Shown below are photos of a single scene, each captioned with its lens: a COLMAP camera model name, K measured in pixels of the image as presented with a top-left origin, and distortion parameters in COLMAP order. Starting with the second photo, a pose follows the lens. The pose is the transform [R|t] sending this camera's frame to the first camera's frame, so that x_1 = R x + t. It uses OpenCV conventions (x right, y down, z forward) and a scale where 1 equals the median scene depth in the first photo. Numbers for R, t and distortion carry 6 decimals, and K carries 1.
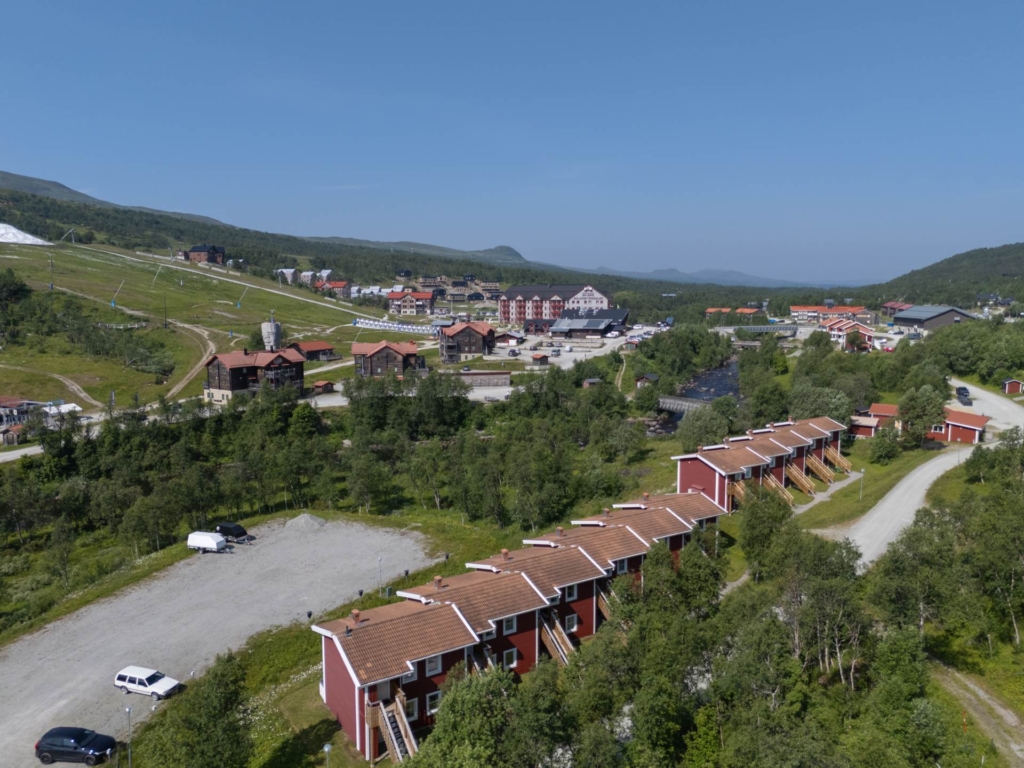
lens RADIAL K [[755.1, 0, 509.6], [0, 755.1, 389.1], [0, 0, 1]] dist [0.065336, -0.058471]
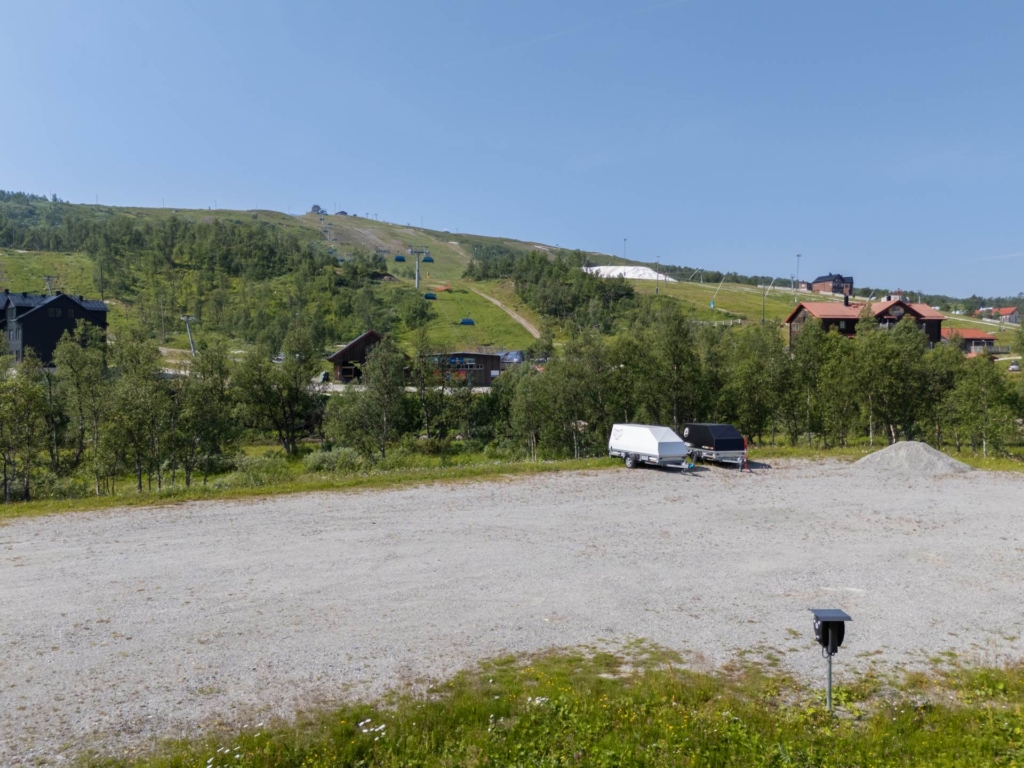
lens RADIAL K [[755.1, 0, 511.3], [0, 755.1, 383.0], [0, 0, 1]] dist [0.065336, -0.058471]
pose [[0.707208, 0.012921, -0.706888, -0.078761], [-0.090693, 0.993231, -0.072579, 0.103489], [0.701165, 0.115438, 0.703592, 0.330613]]
